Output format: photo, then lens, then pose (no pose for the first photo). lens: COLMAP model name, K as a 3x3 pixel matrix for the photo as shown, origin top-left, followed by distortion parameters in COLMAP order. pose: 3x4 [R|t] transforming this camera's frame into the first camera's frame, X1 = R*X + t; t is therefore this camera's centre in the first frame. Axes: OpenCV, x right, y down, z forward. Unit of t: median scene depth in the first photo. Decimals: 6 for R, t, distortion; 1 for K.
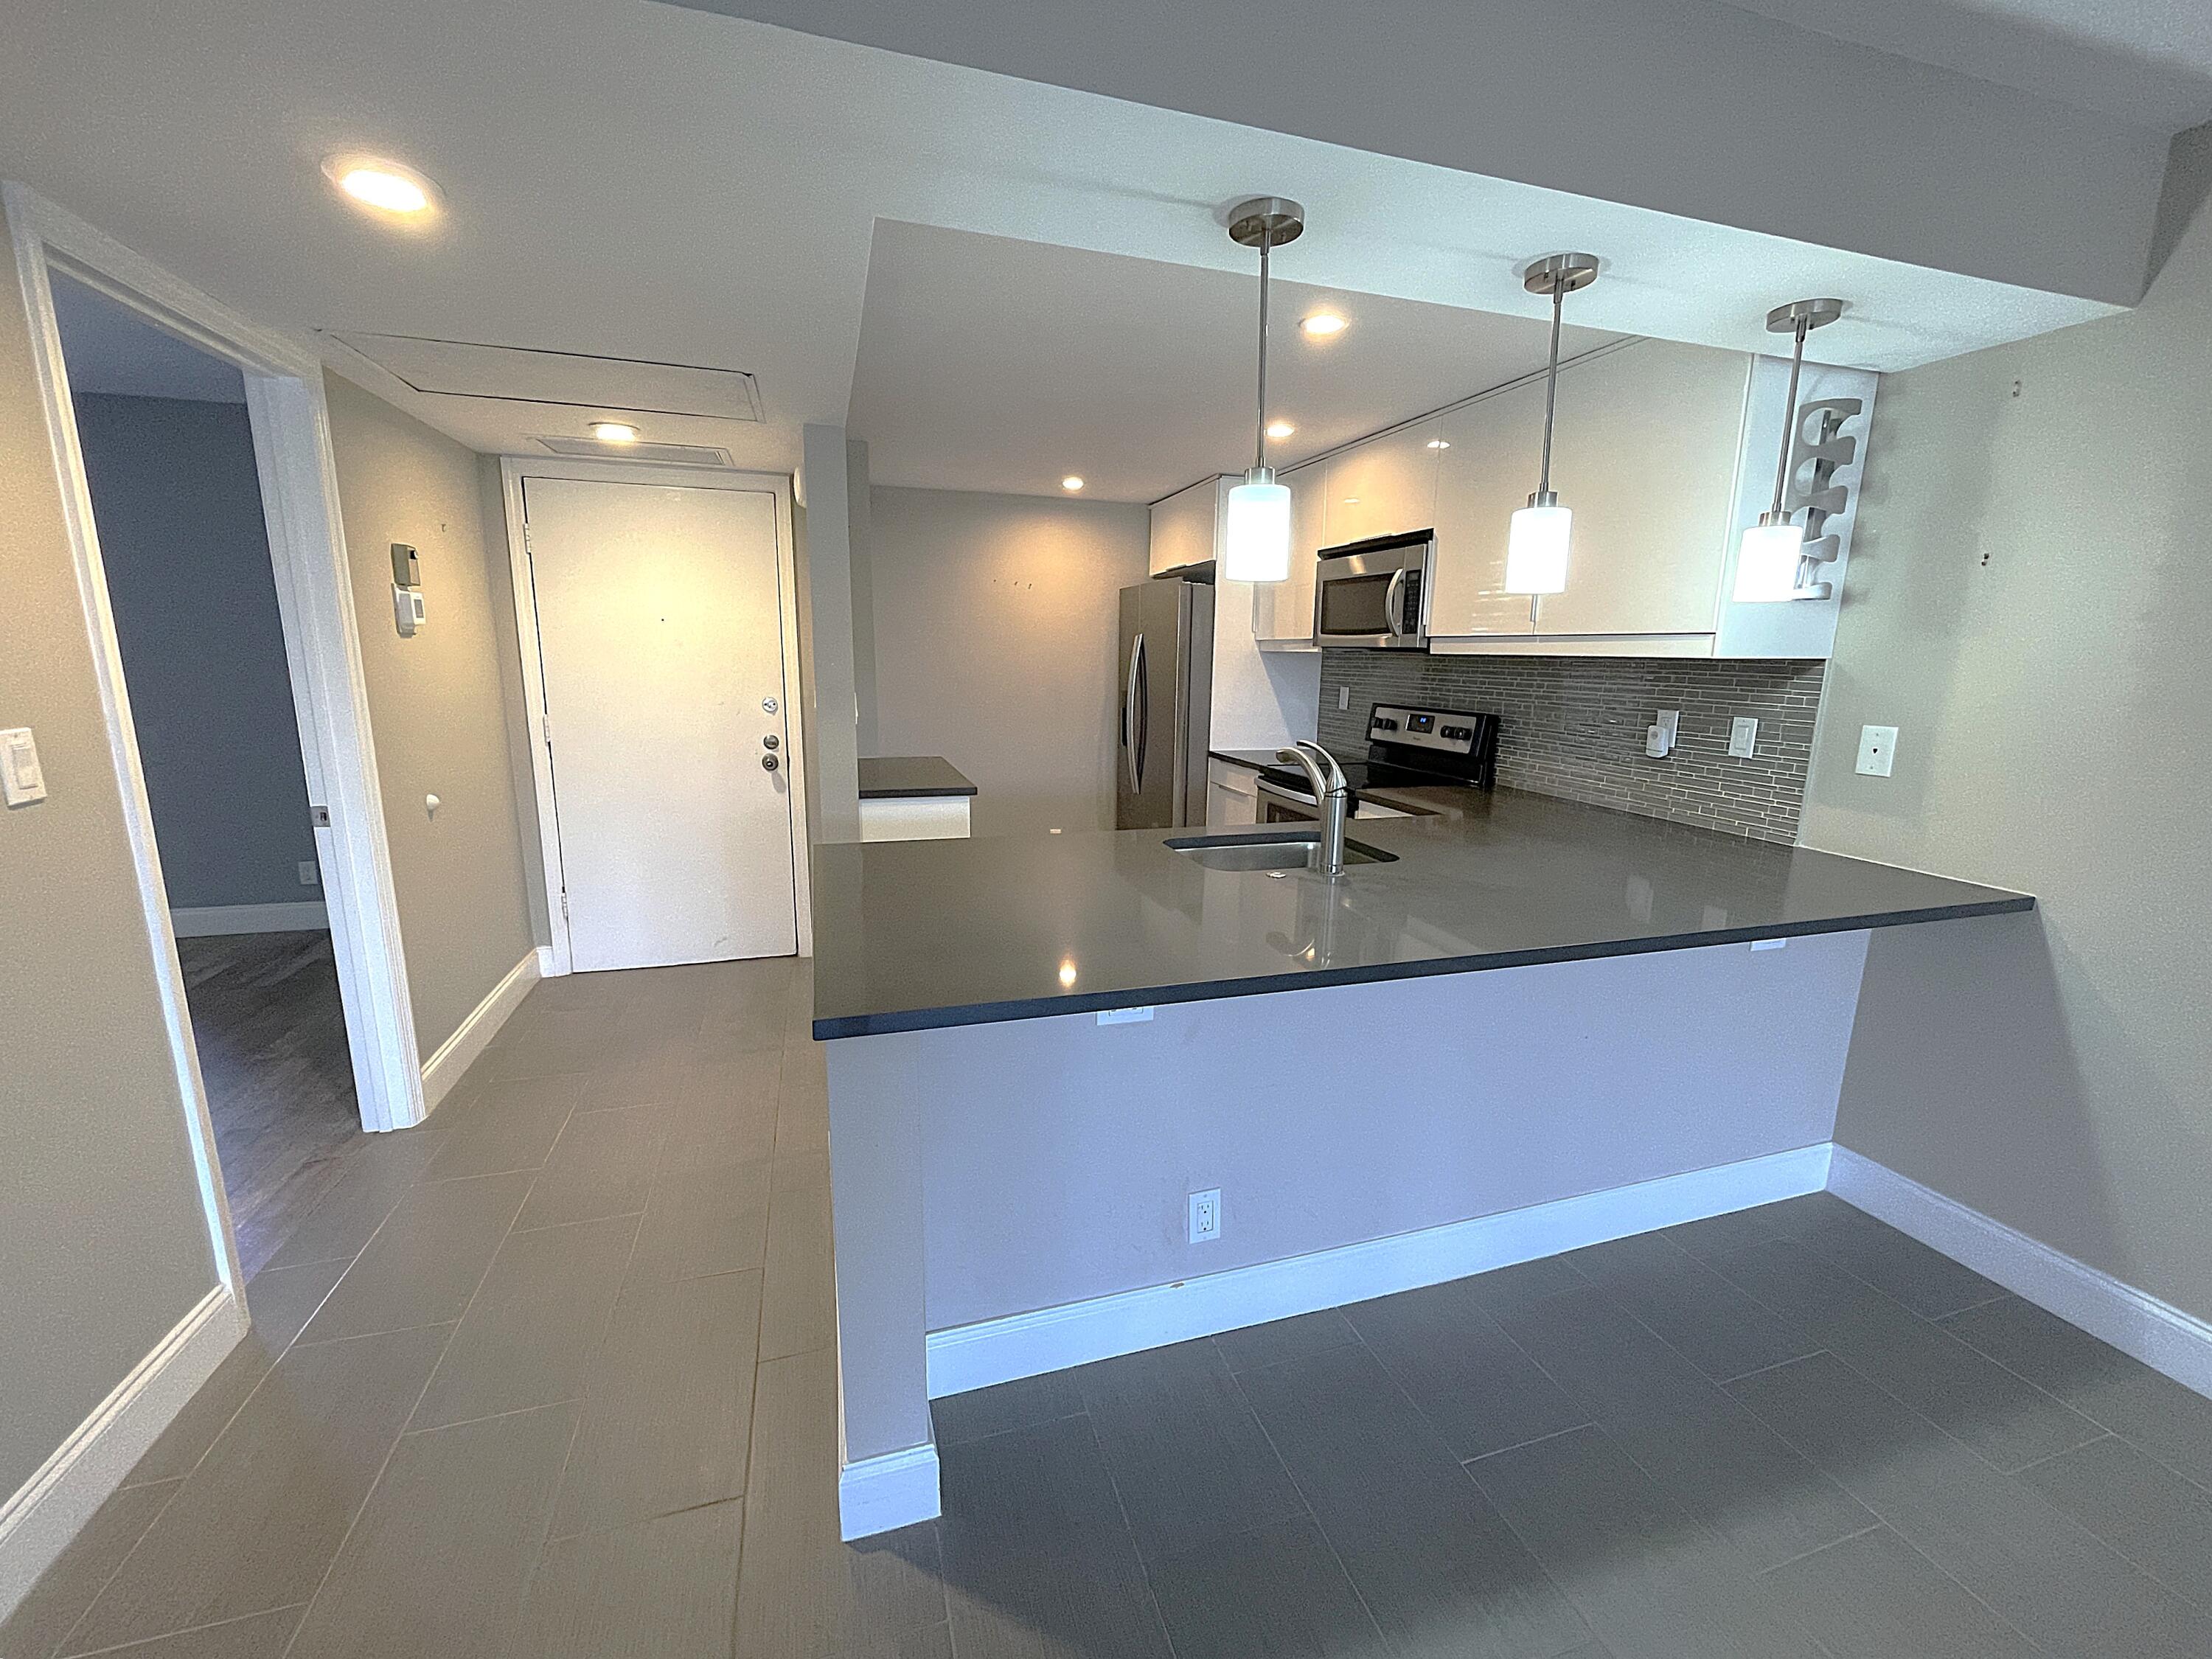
lens RADIAL K [[892.7, 0, 1109.6], [0, 892.7, 829.1], [0, 0, 1]] dist [0.001386, -0.001067]
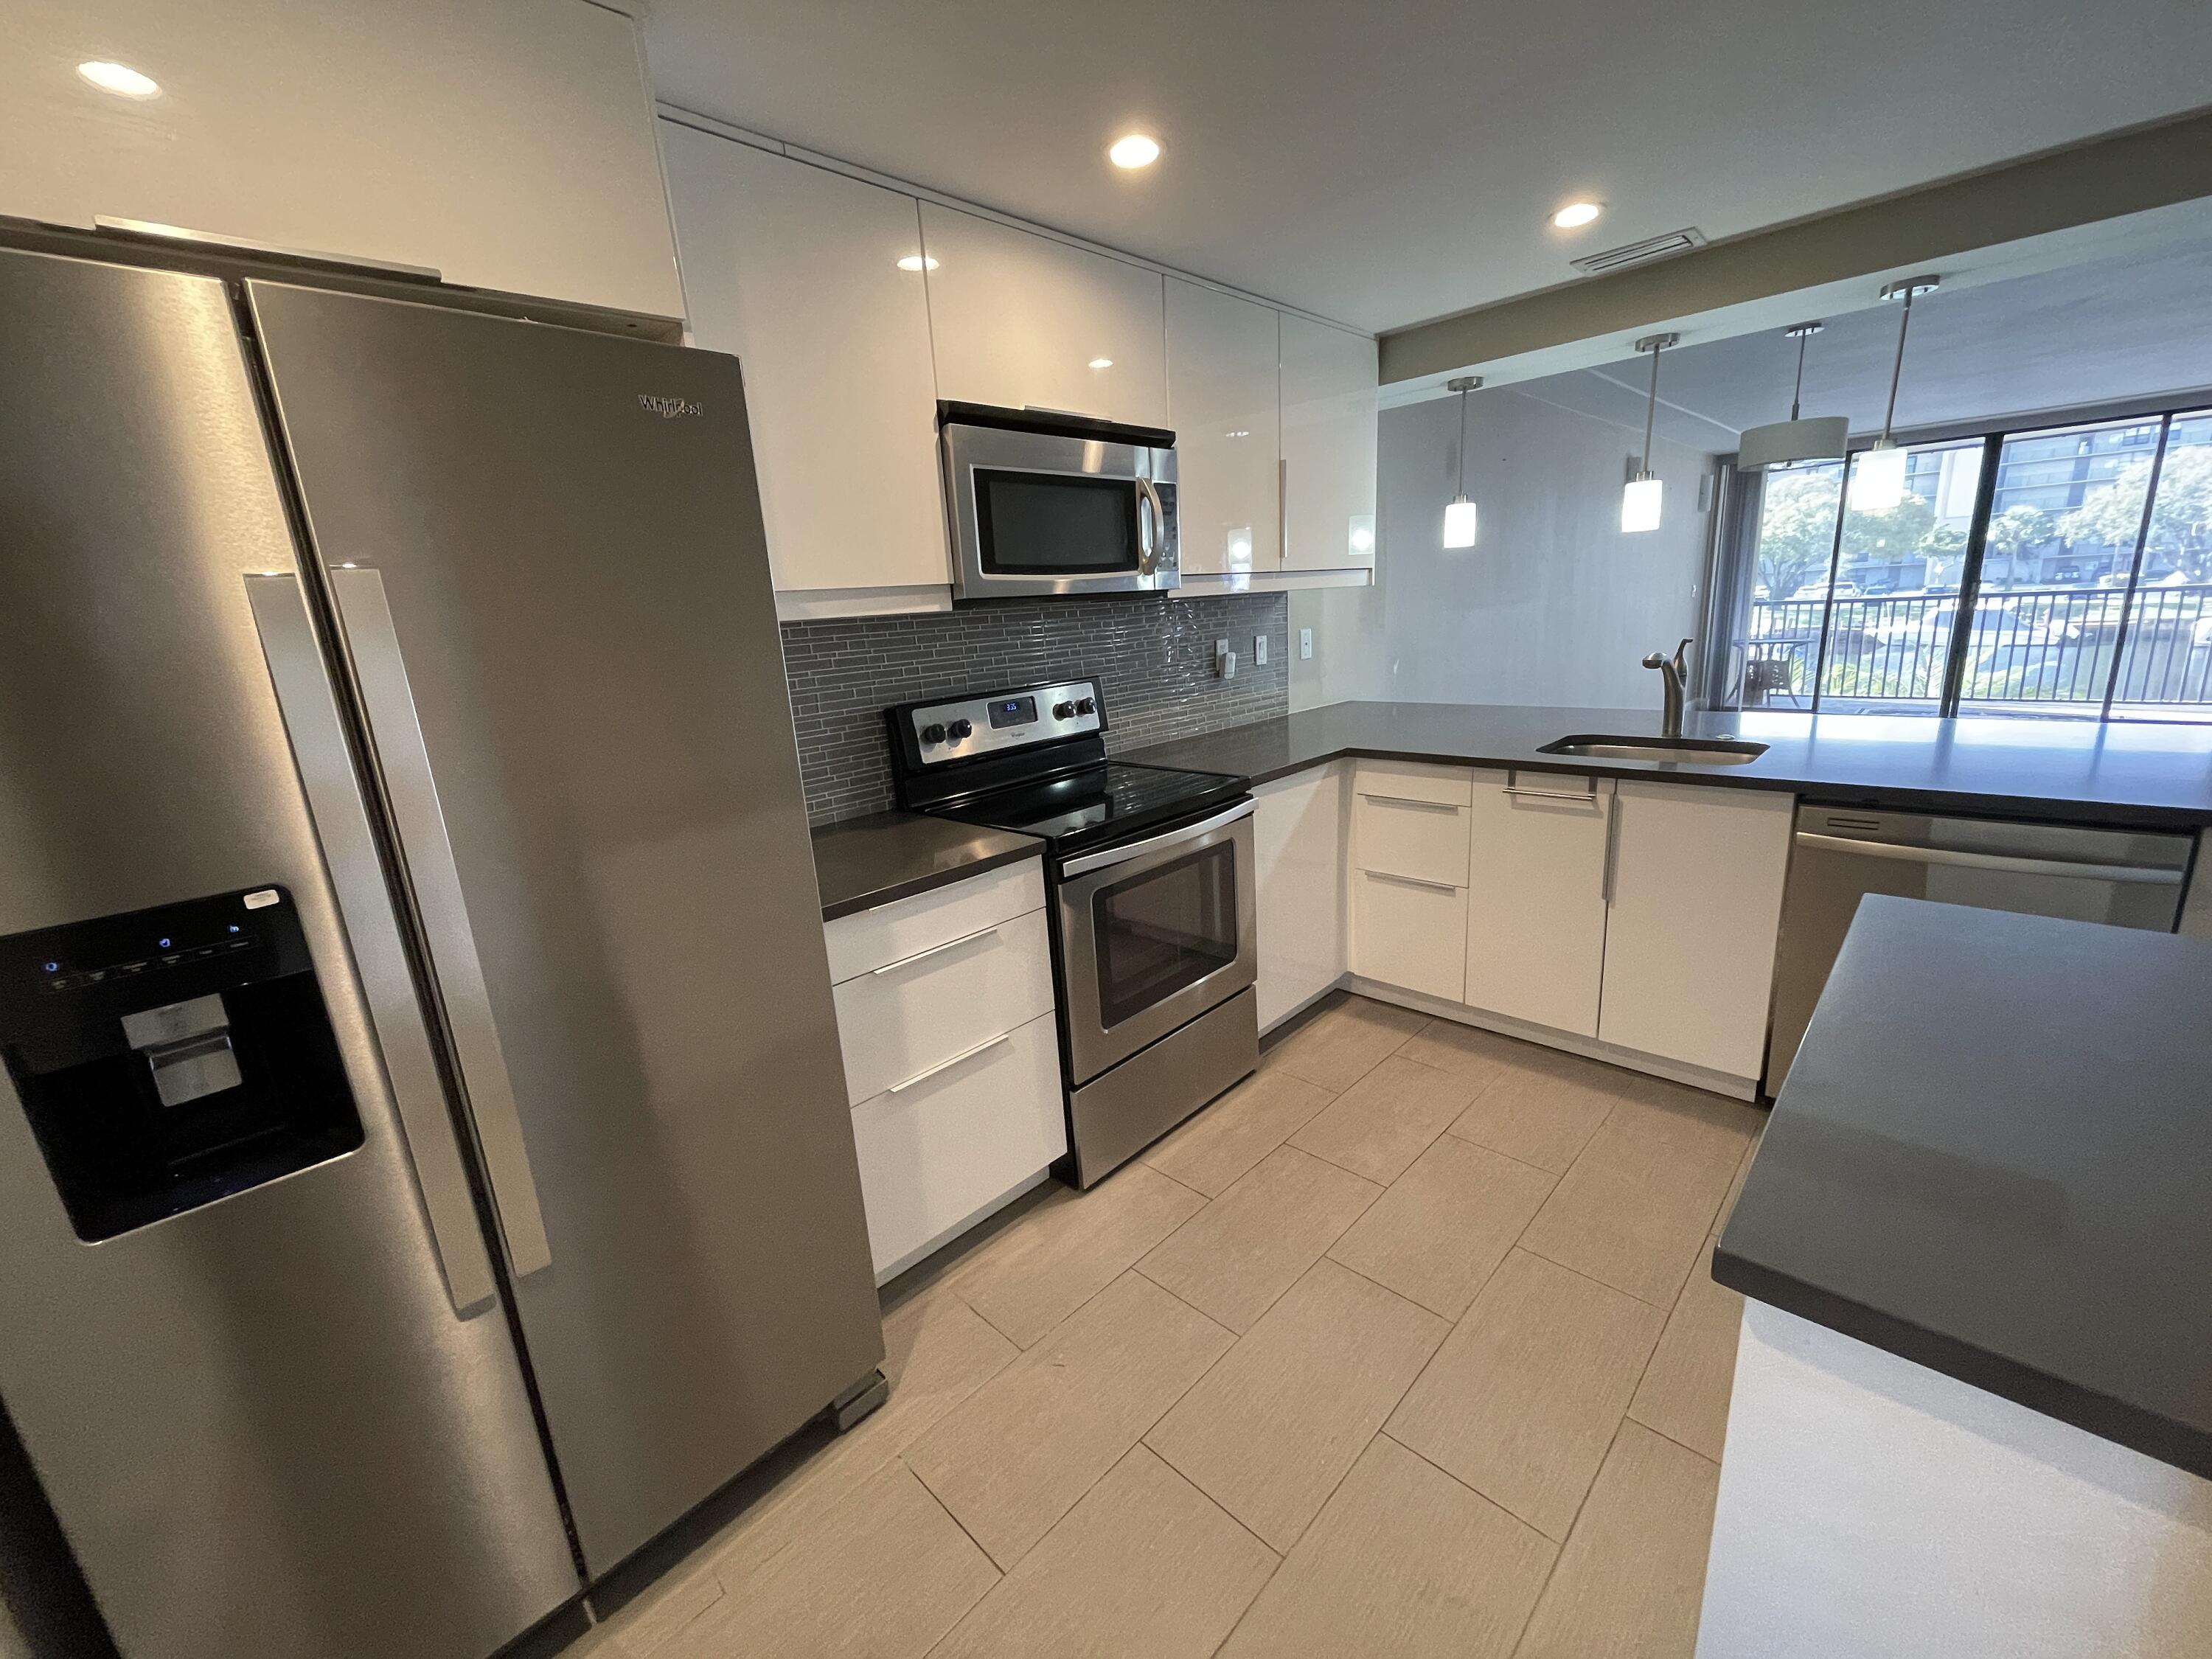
lens RADIAL K [[892.7, 0, 1109.6], [0, 892.7, 829.1], [0, 0, 1]] dist [0.001386, -0.001067]
pose [[-0.470629, -0.202339, 0.858817, -0.261952], [0.227939, 0.912428, 0.339880, -0.233655], [-0.852380, 0.355716, -0.383295, 1.145730]]
